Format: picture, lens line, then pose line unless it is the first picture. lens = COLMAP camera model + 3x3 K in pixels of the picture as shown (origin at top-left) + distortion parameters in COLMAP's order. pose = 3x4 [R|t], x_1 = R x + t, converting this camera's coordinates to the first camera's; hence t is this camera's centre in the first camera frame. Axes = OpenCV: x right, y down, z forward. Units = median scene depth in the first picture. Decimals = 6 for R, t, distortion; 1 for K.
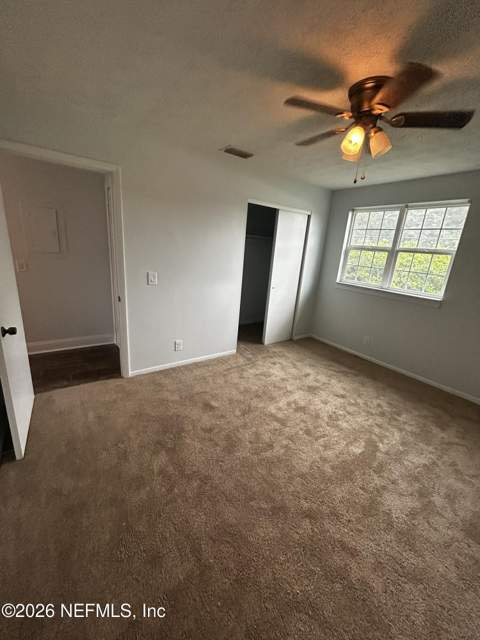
lens RADIAL K [[255.0, 0, 240.0], [0, 255.0, 320.0], [0, 0, 1]] dist [-0.000555, 0.000000]
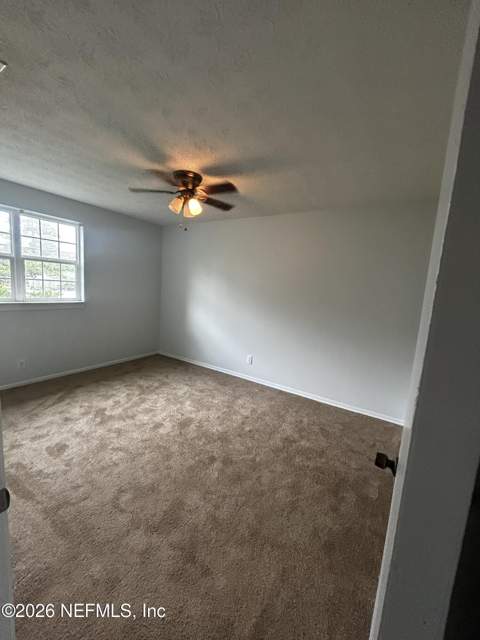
lens RADIAL K [[255.0, 0, 240.0], [0, 255.0, 320.0], [0, 0, 1]] dist [-0.000555, 0.000000]
pose [[-0.354141, -0.223135, 0.908182, -0.591317], [0.163606, 0.941360, 0.295084, -0.224247], [-0.920770, 0.253086, -0.296868, 0.663374]]
